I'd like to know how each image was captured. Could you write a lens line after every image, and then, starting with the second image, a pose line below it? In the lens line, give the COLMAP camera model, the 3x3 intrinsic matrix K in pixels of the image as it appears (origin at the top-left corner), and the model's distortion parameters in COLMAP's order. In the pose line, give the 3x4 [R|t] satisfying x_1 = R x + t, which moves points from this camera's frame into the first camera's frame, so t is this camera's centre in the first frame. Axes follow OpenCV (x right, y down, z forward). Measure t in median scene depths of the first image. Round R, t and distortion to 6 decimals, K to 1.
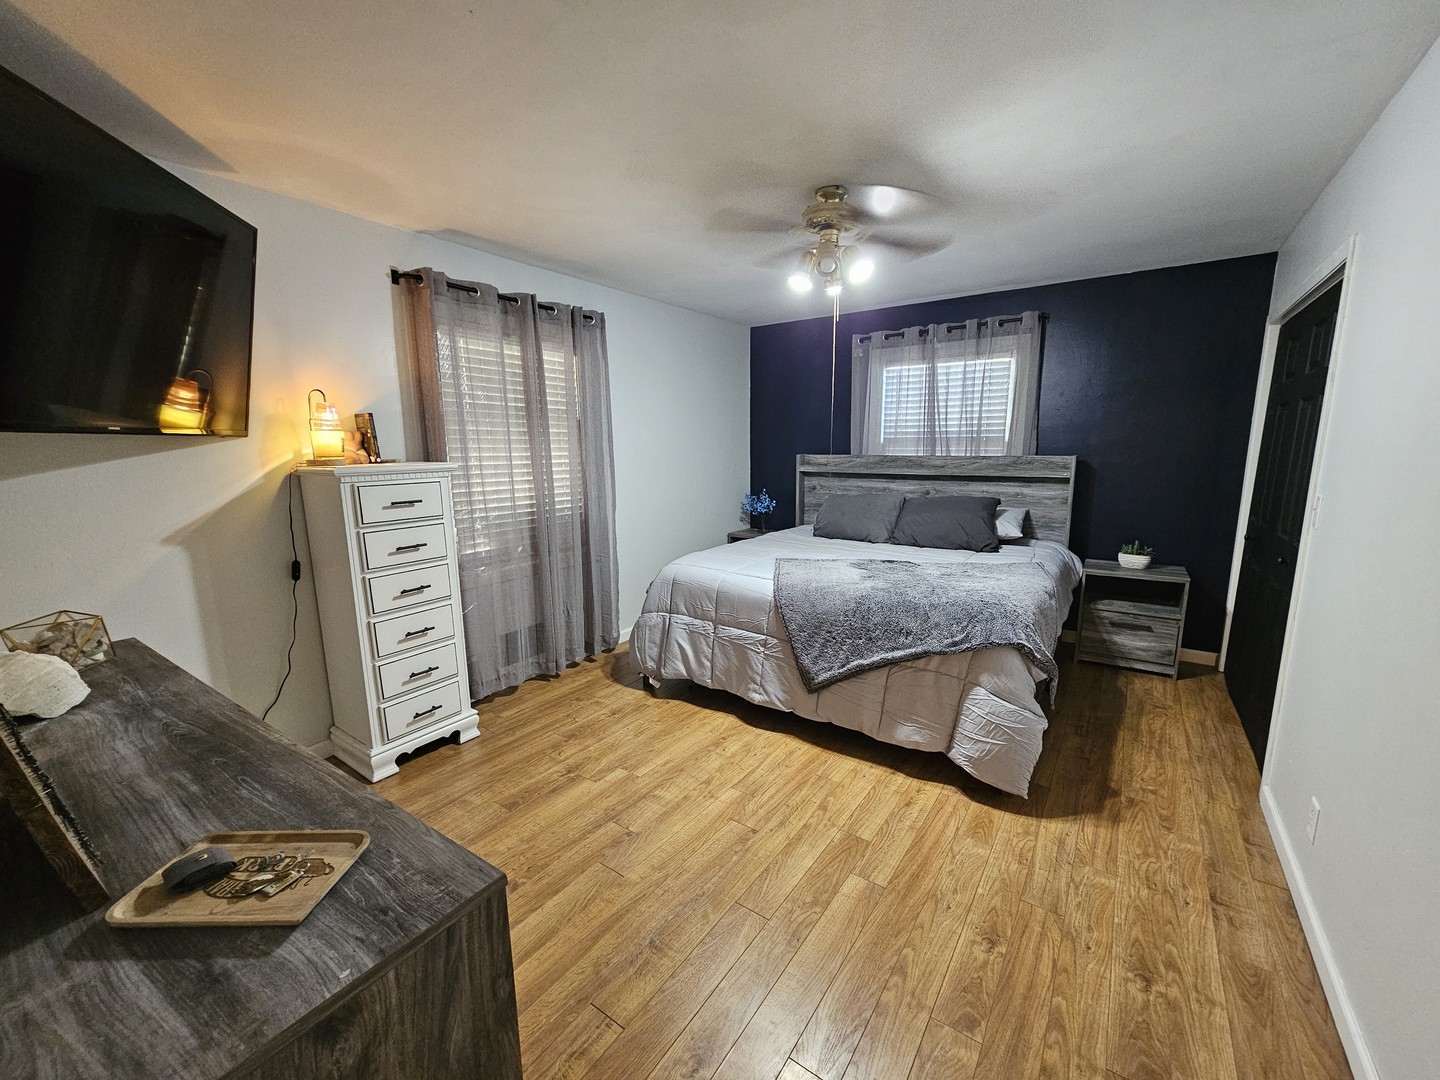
lens RADIAL K [[584.8, 0, 724.1], [0, 584.8, 541.7], [0, 0, 1]] dist [0.004483, -0.000279]
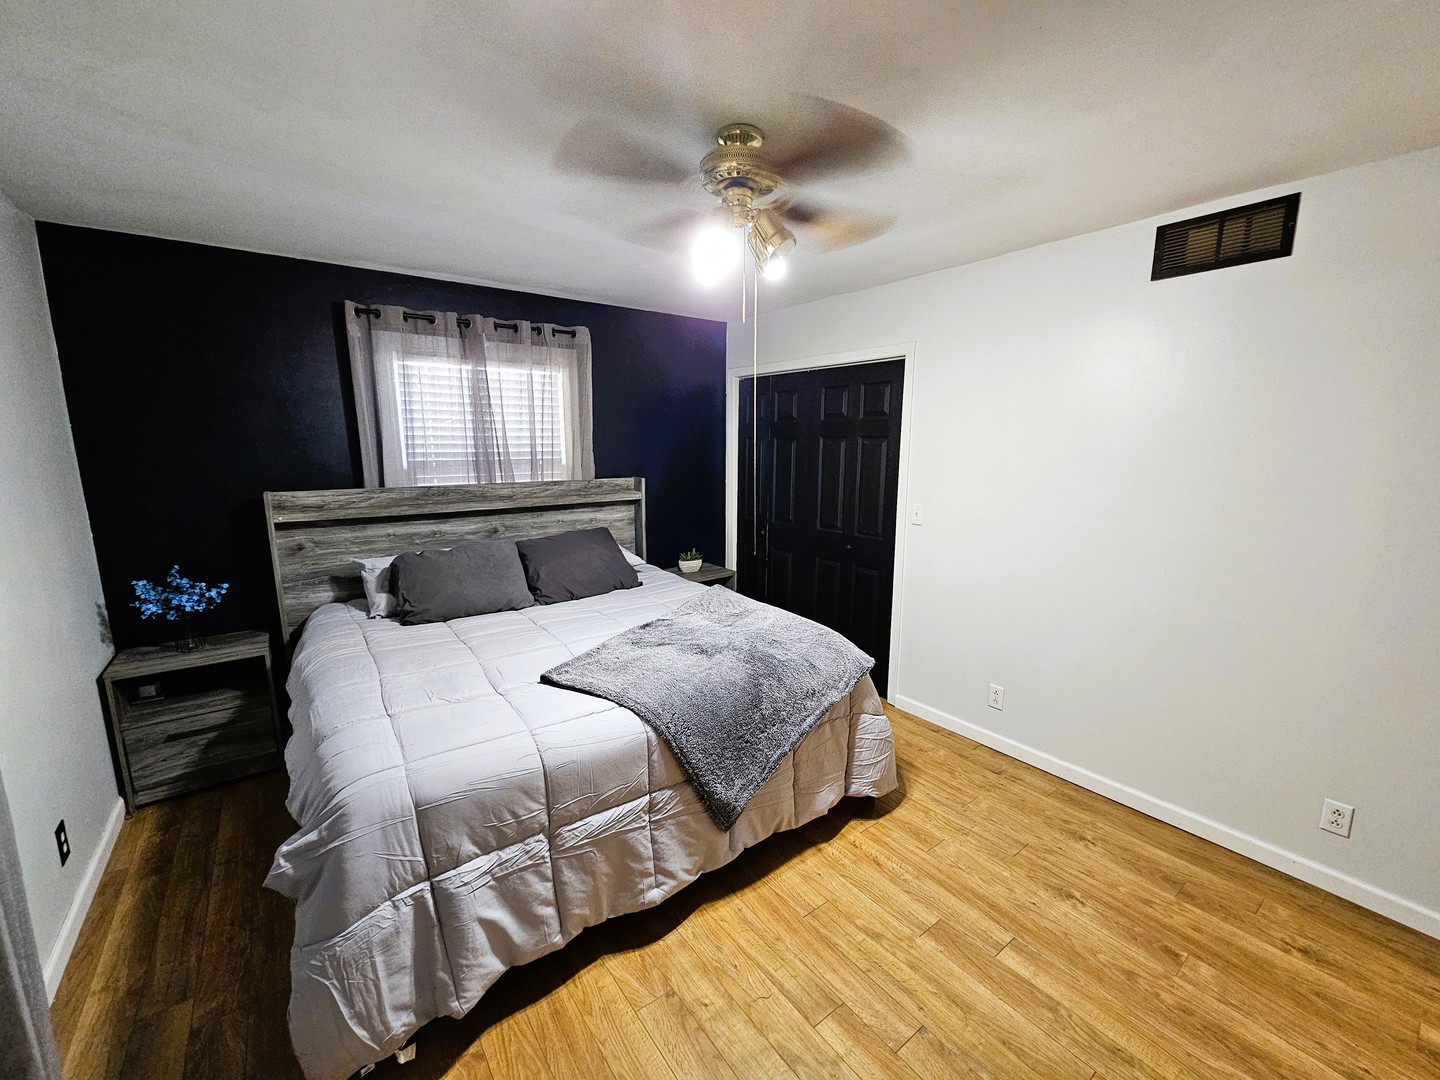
lens RADIAL K [[584.8, 0, 723.8], [0, 584.8, 545.7], [0, 0, 1]] dist [0.004483, -0.000279]
pose [[0.307964, -0.160945, 0.937686, -0.414200], [0.153912, 0.981033, 0.117836, -0.150718], [-0.938866, 0.108032, 0.326894, 0.627242]]
